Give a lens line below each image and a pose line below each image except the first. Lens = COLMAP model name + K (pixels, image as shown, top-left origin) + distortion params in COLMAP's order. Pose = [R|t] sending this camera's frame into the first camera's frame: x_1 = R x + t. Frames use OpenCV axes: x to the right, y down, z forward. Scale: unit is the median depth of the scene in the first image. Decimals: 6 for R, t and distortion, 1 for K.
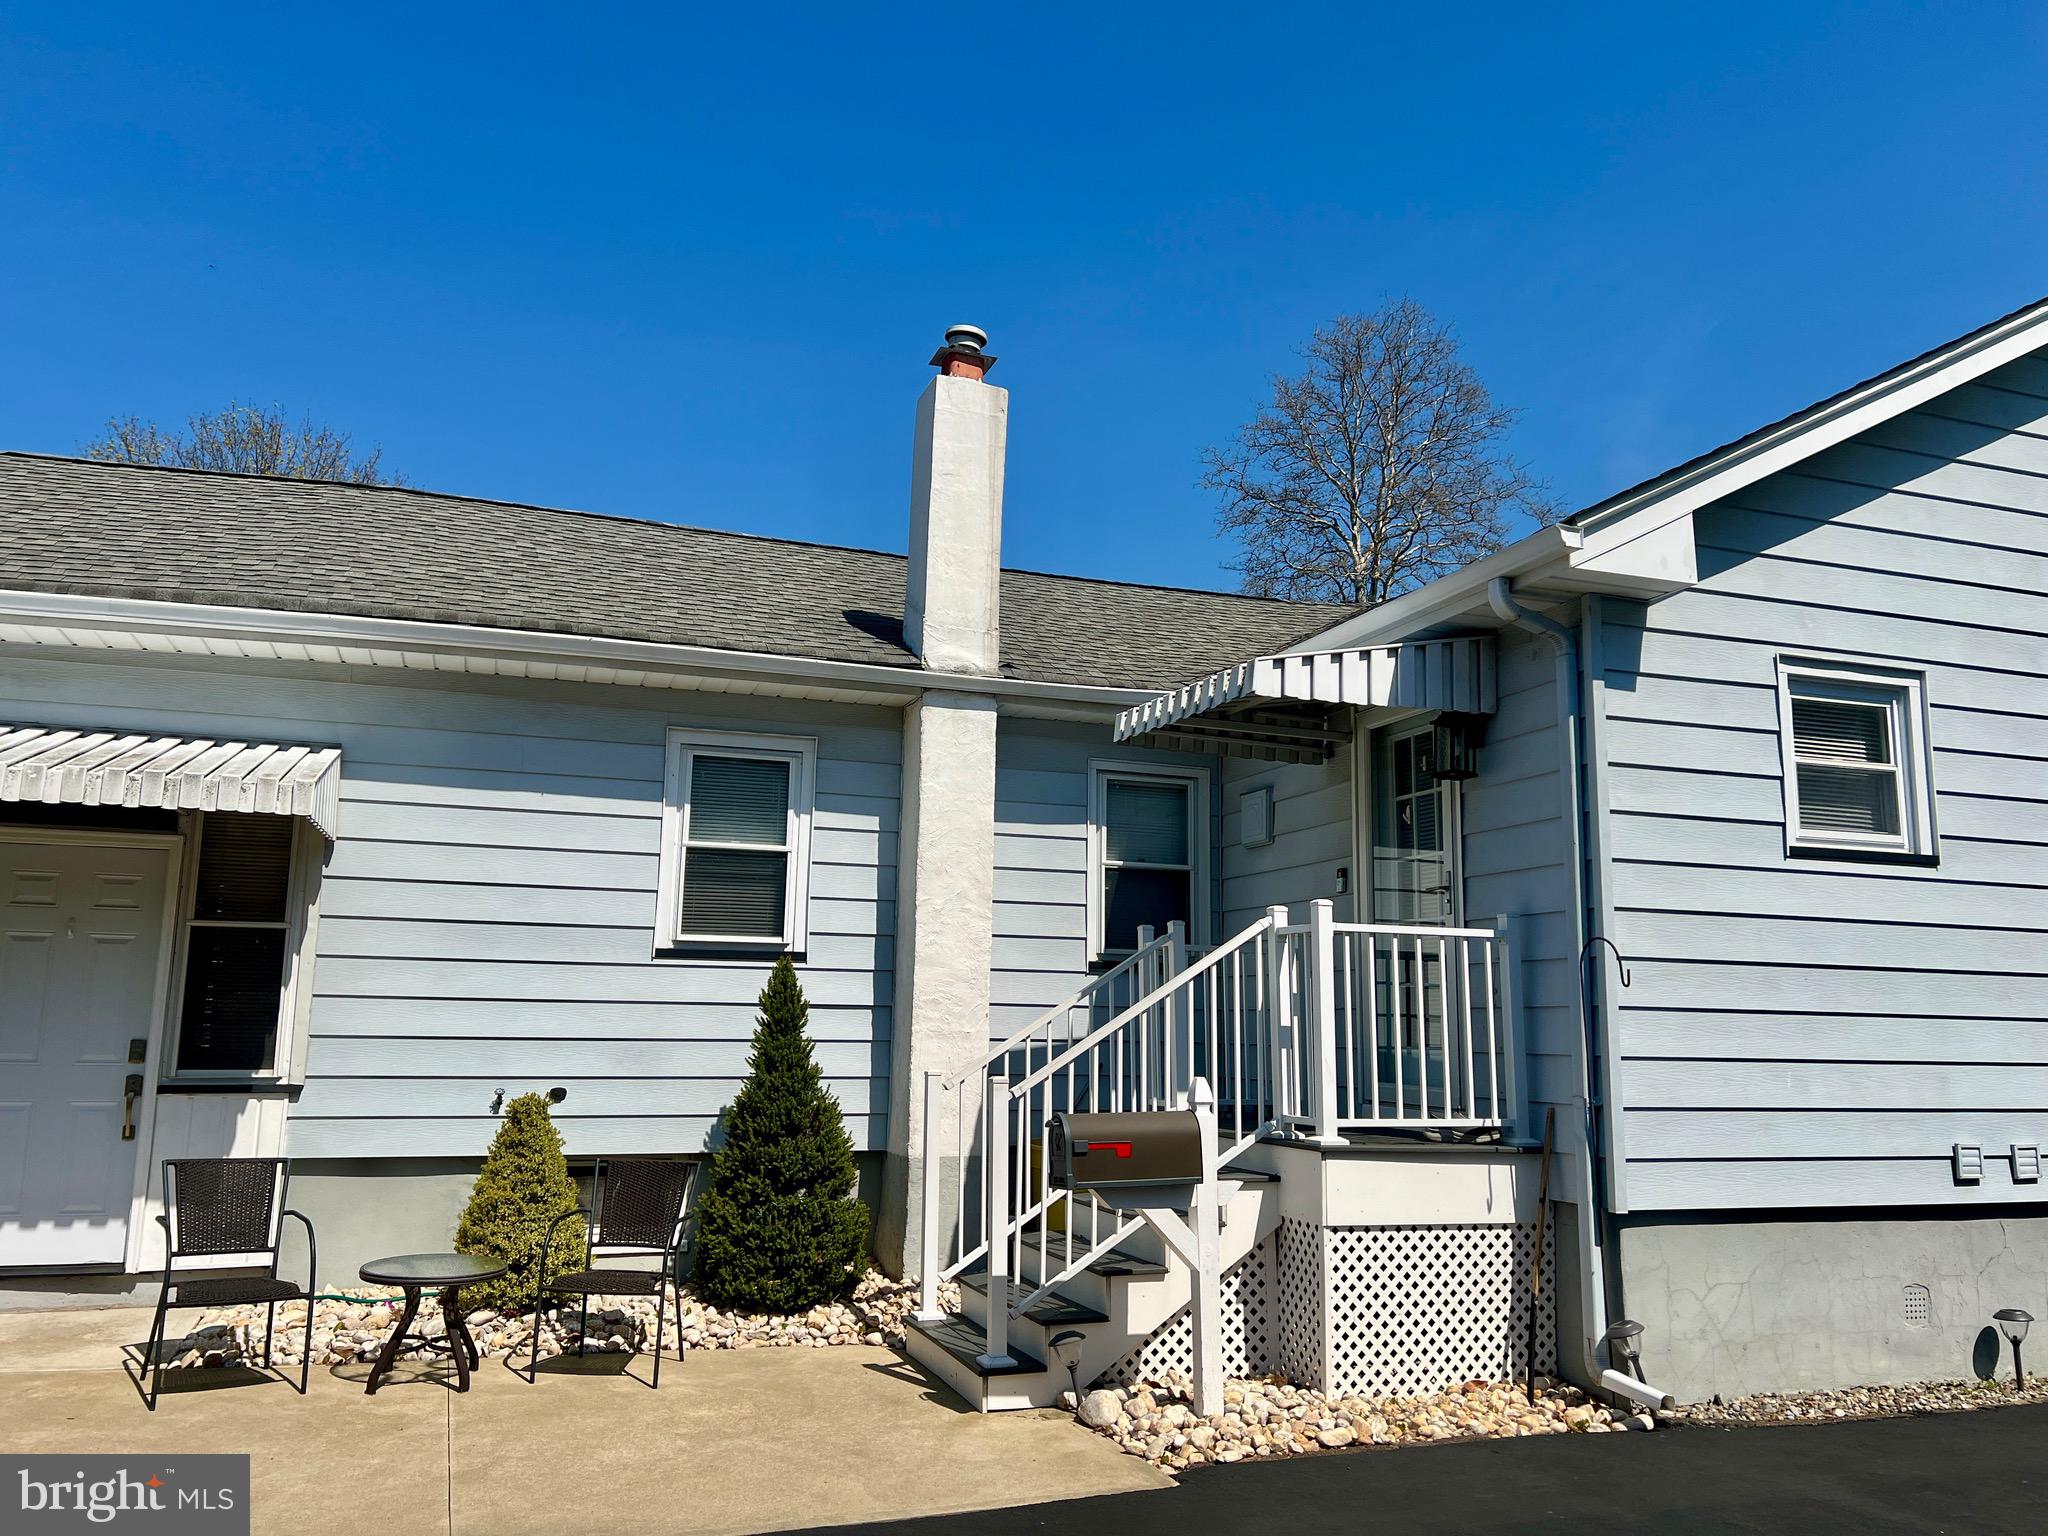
lens RADIAL K [[1538.2, 0, 1024.0], [0, 1538.2, 768.0], [0, 0, 1]] dist [0.074314, -0.081215]
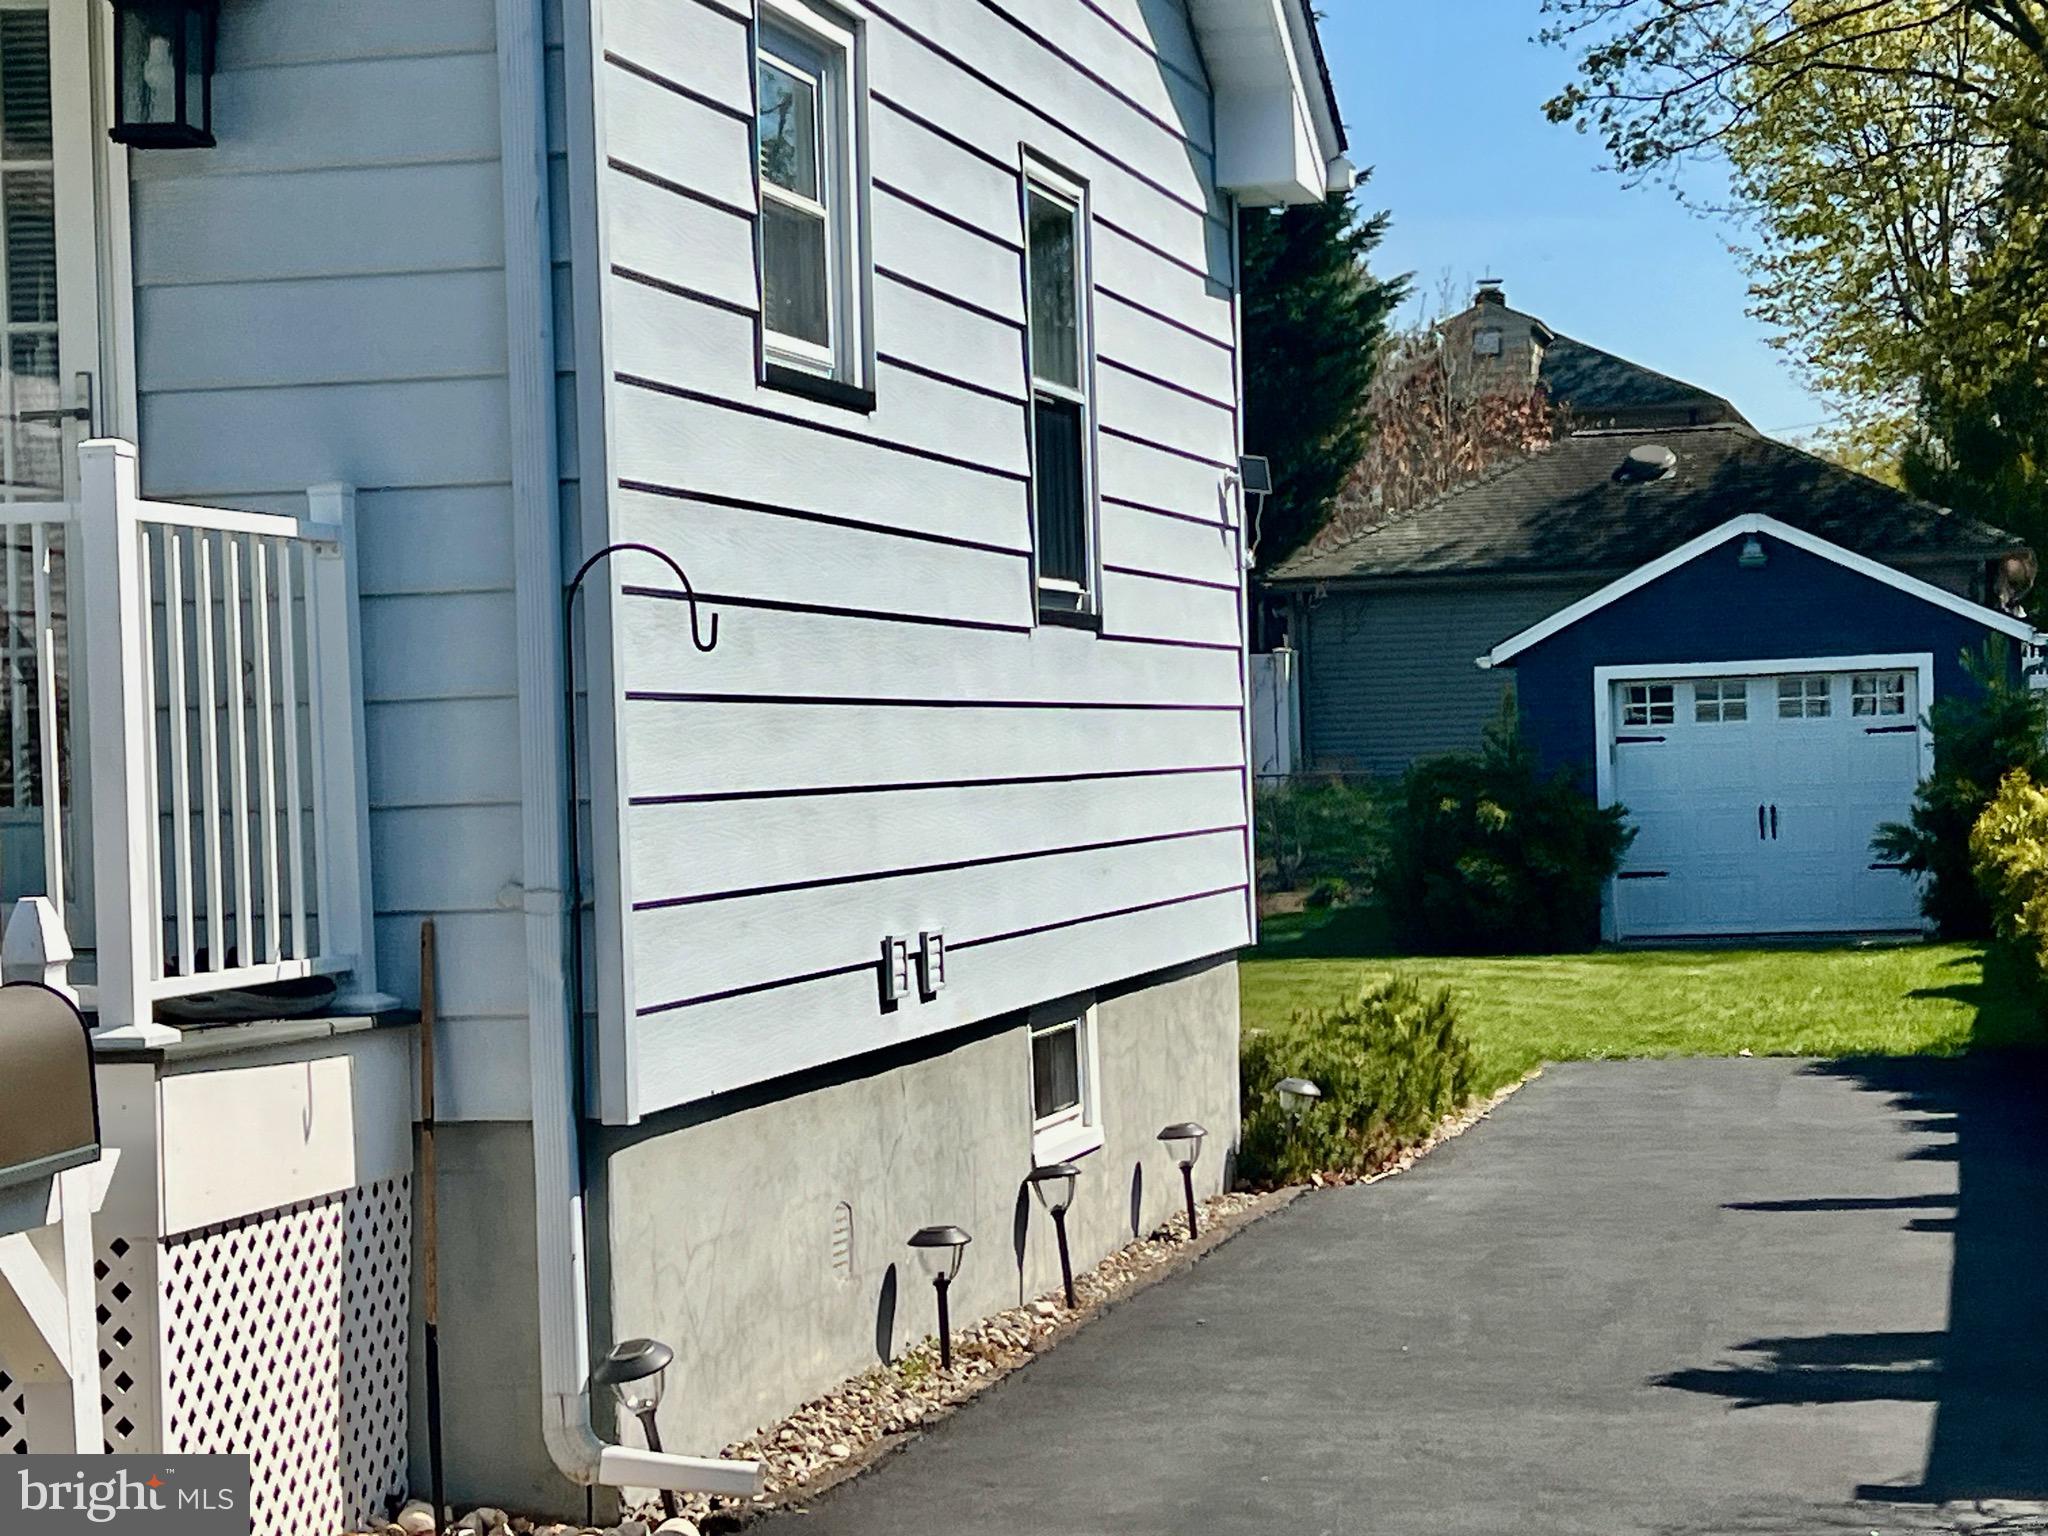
lens RADIAL K [[4083.1, 0, 1032.6], [0, 4083.1, 806.3], [0, 0, 1]] dist [0.188690, -0.191951]
pose [[0.546895, -0.041420, 0.836176, -0.466133], [-0.103366, 0.987793, 0.116537, 0.026192], [-0.830795, -0.150166, 0.535938, 0.194371]]
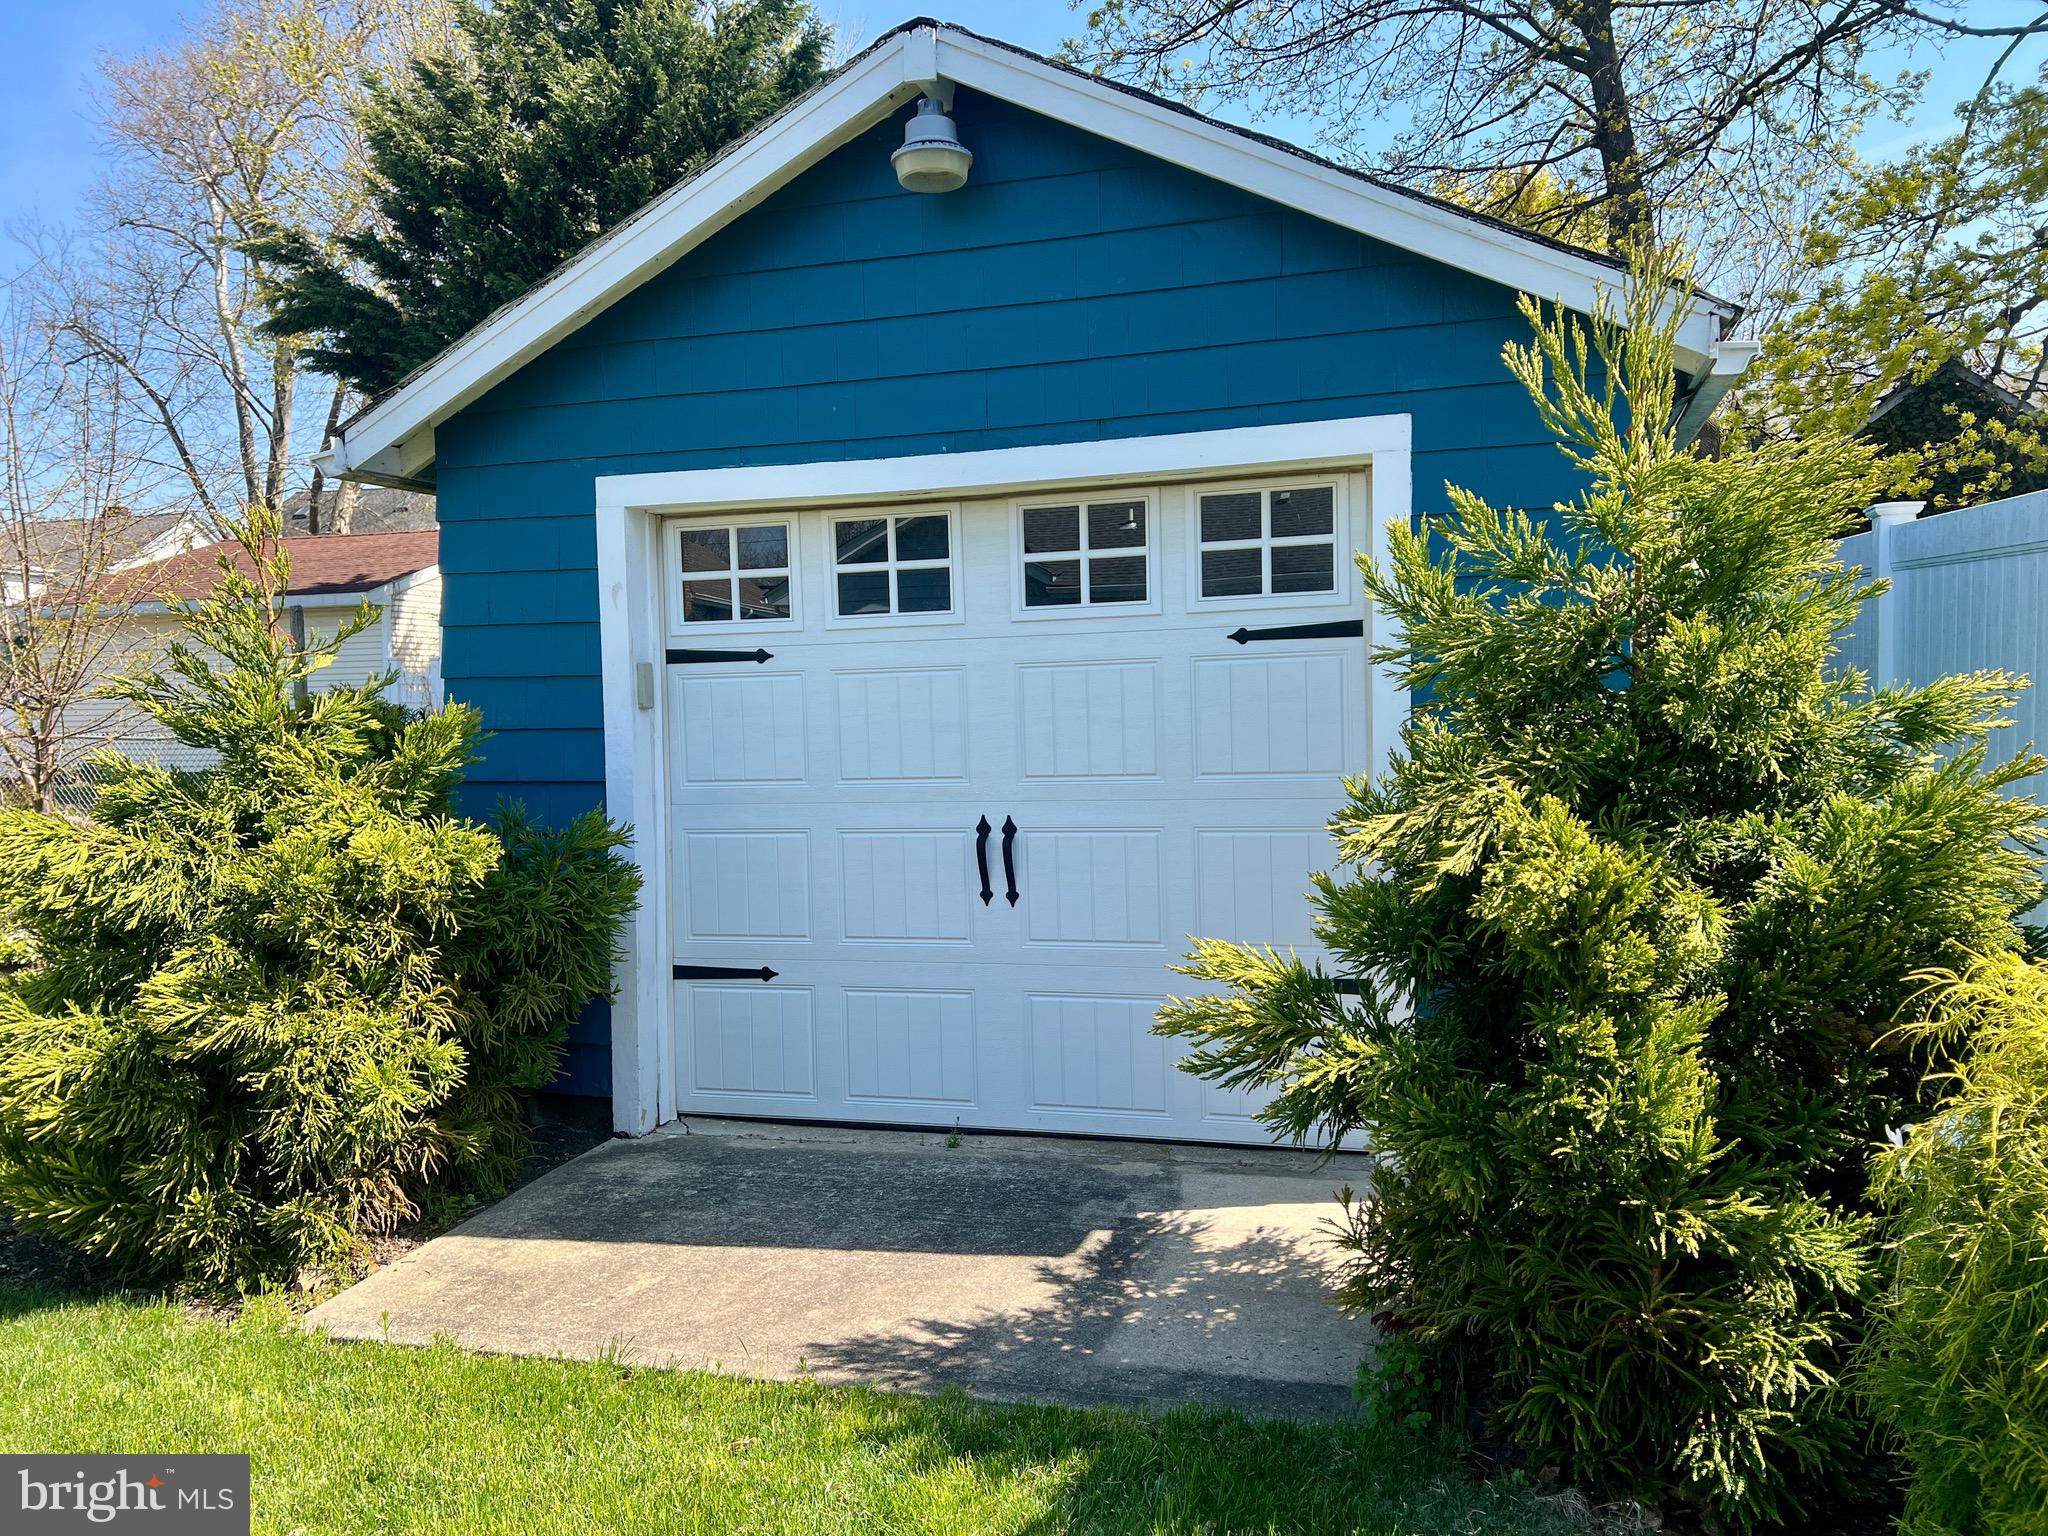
lens RADIAL K [[1538.2, 0, 1024.0], [0, 1538.2, 768.0], [0, 0, 1]] dist [0.074314, -0.081215]
pose [[0.575809, -0.056300, 0.815644, 2.901854], [-0.110237, 0.983170, 0.145686, 0.318013], [-0.810119, -0.173801, 0.559912, 1.442945]]
